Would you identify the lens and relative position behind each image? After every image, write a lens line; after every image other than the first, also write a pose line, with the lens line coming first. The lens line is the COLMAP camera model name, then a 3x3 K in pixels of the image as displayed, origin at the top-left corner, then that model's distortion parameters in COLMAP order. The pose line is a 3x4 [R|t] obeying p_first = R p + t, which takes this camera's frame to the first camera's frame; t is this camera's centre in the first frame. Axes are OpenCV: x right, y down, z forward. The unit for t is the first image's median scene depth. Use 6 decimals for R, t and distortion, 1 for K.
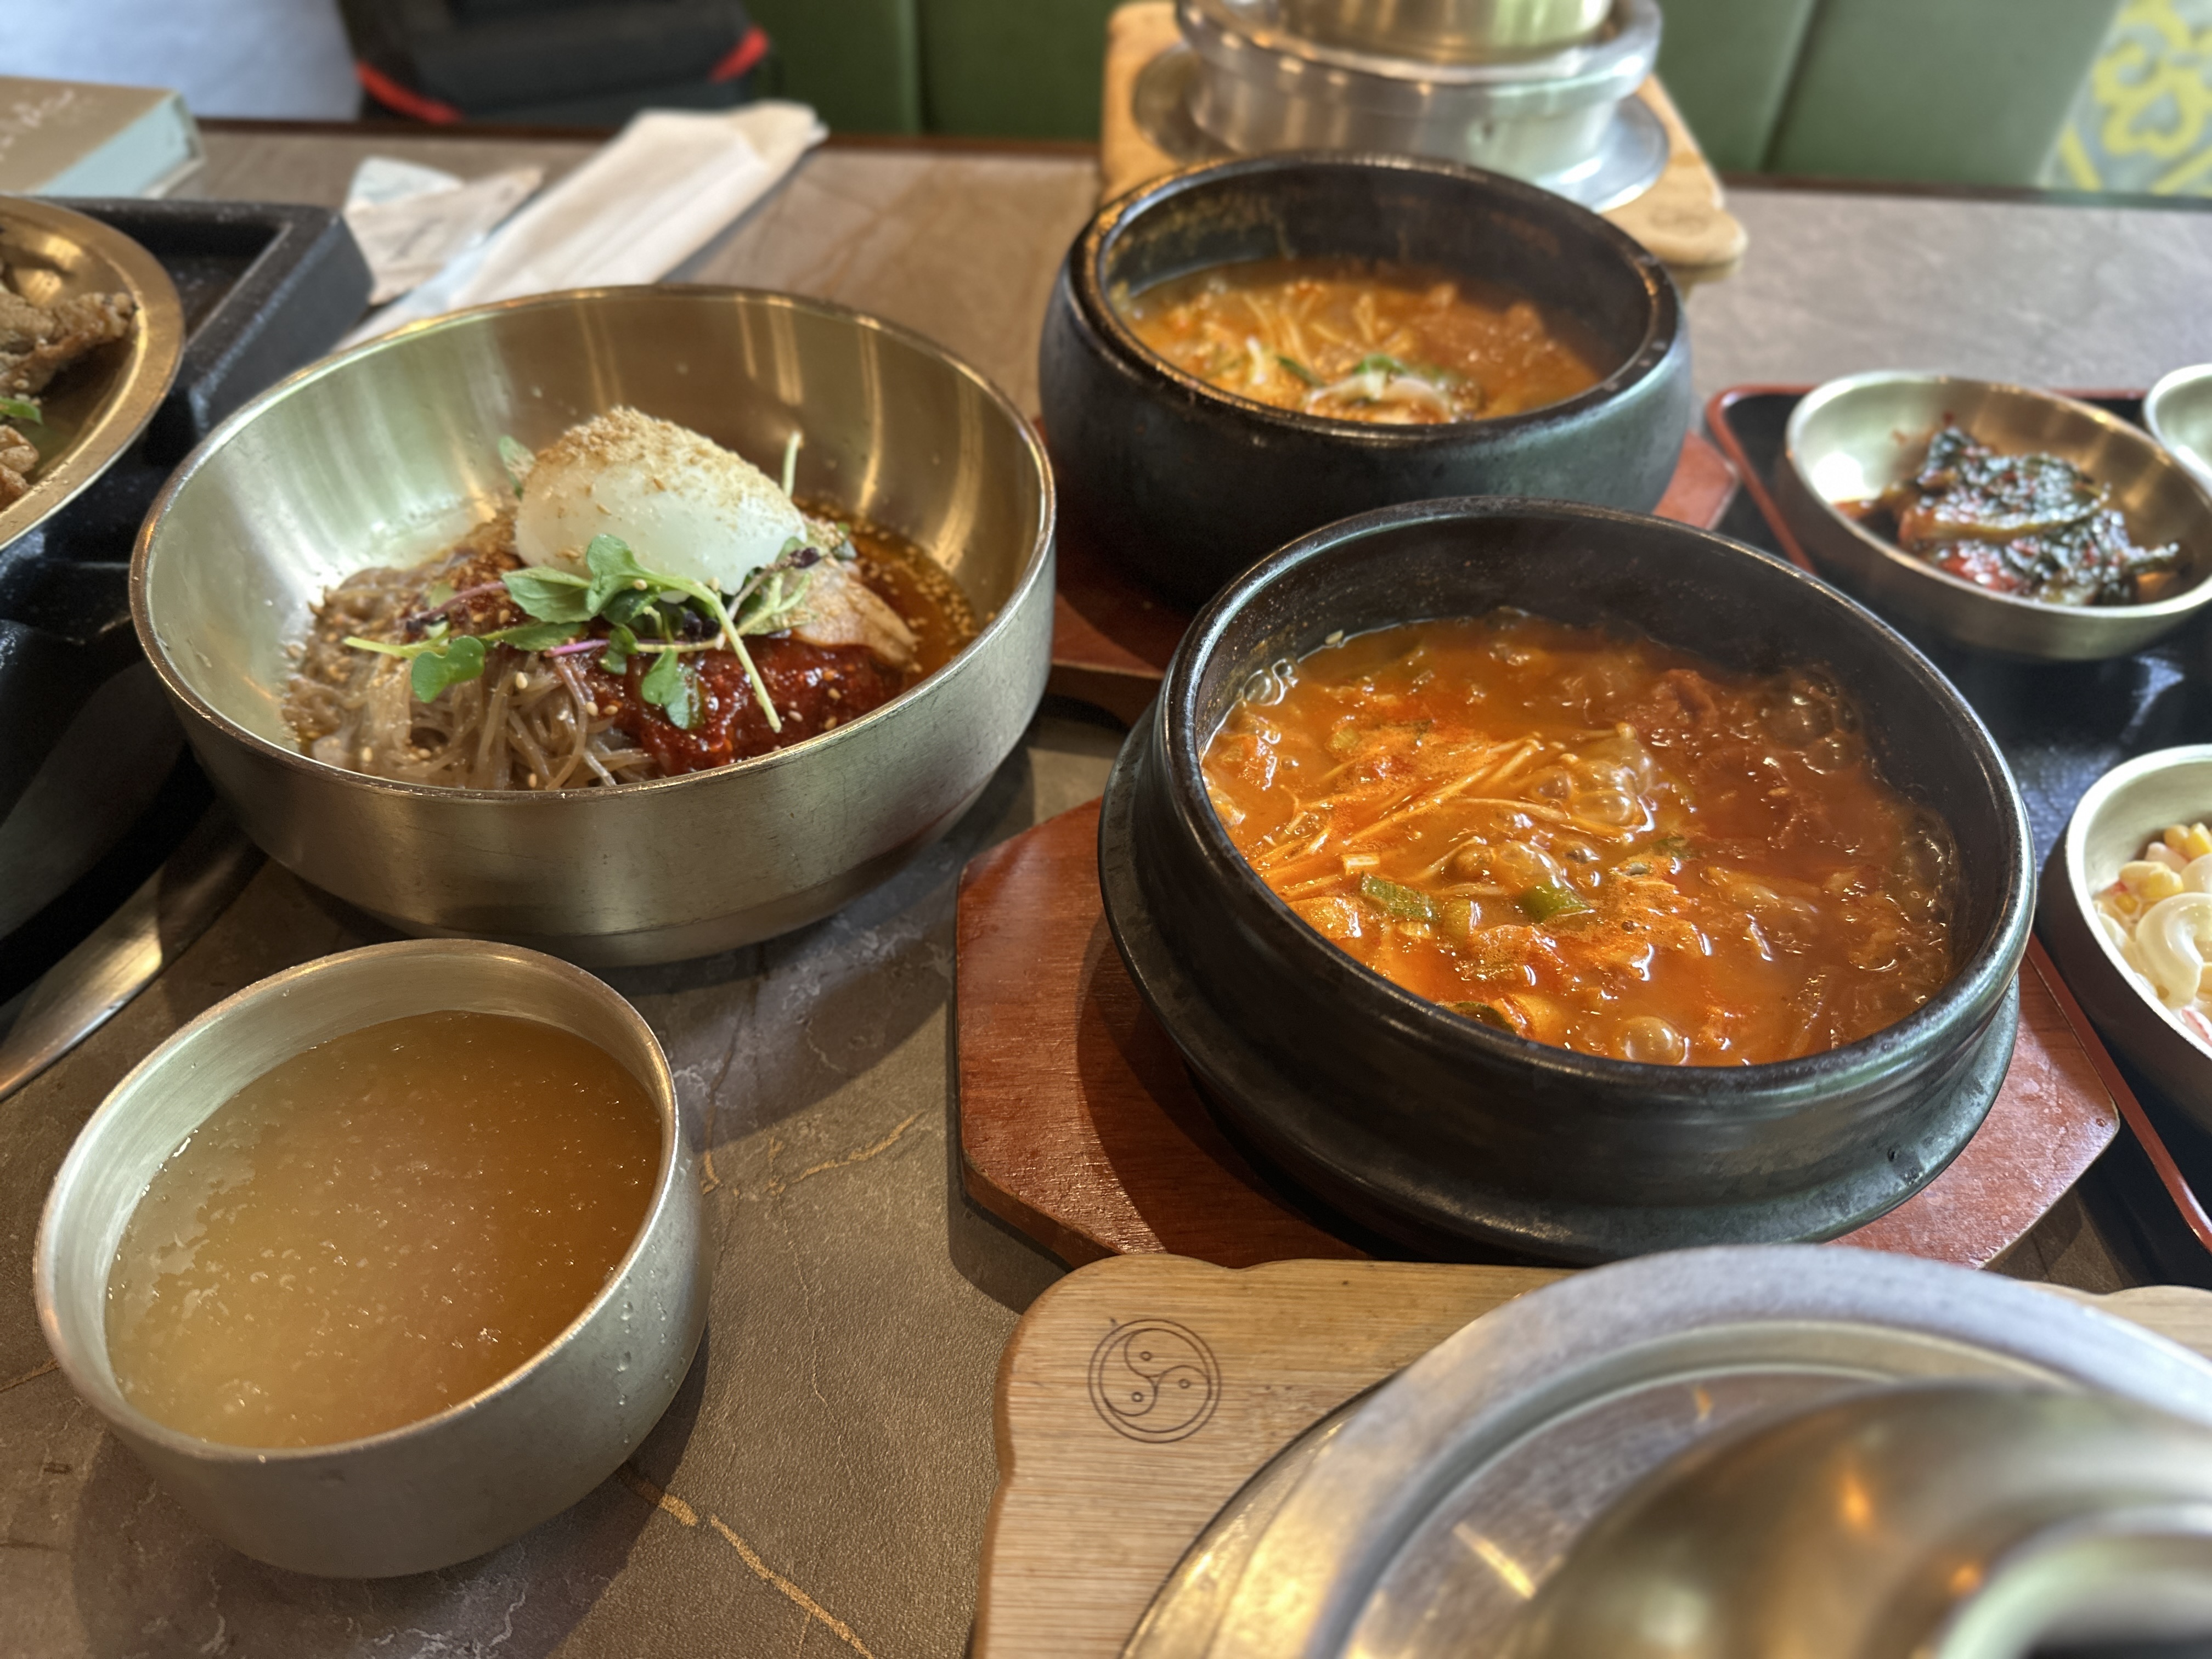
lens RADIAL K [[1542.8, 0, 1104.1], [0, 1542.8, 820.6], [0, 0, 1]] dist [0.097136, -0.147840]
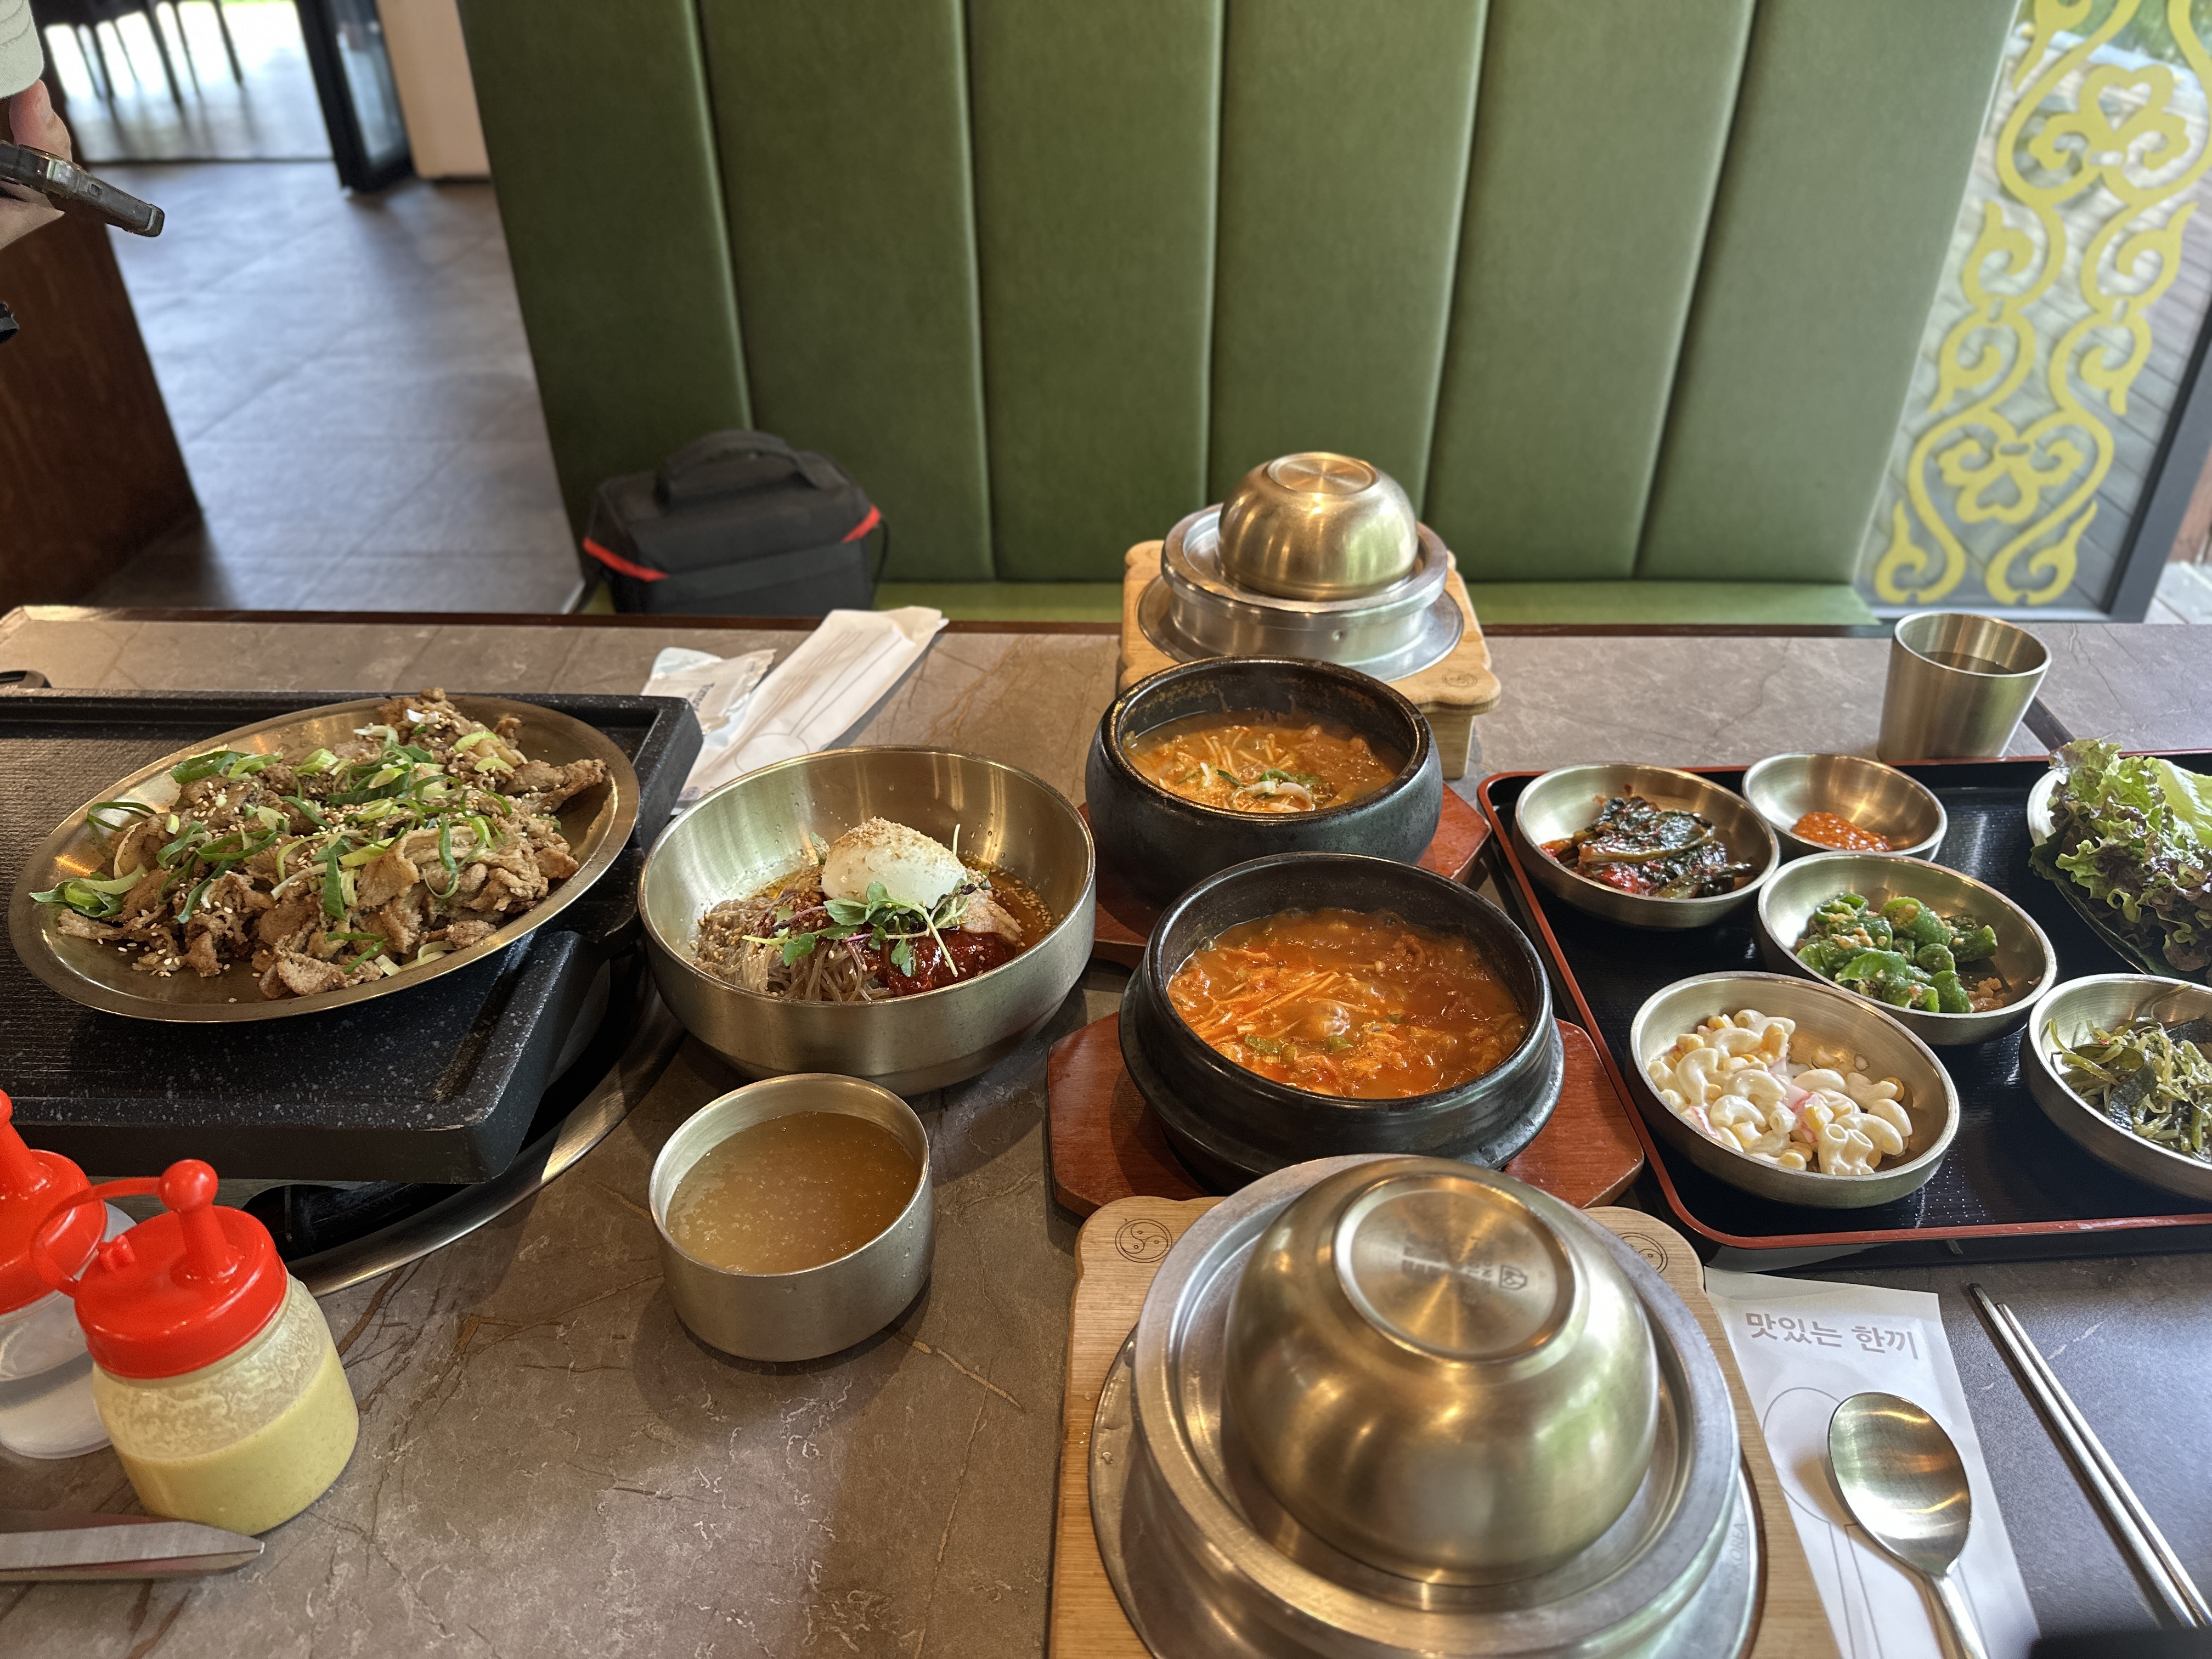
lens RADIAL K [[1536.5, 0, 1179.9], [0, 1536.5, 835.6], [0, 0, 1]] dist [0.053208, 0.000679]
pose [[0.999512, -0.023751, 0.020295, 0.035771], [0.027106, 0.982288, -0.185408, 0.128611], [-0.015532, 0.185868, 0.982452, -0.904338]]
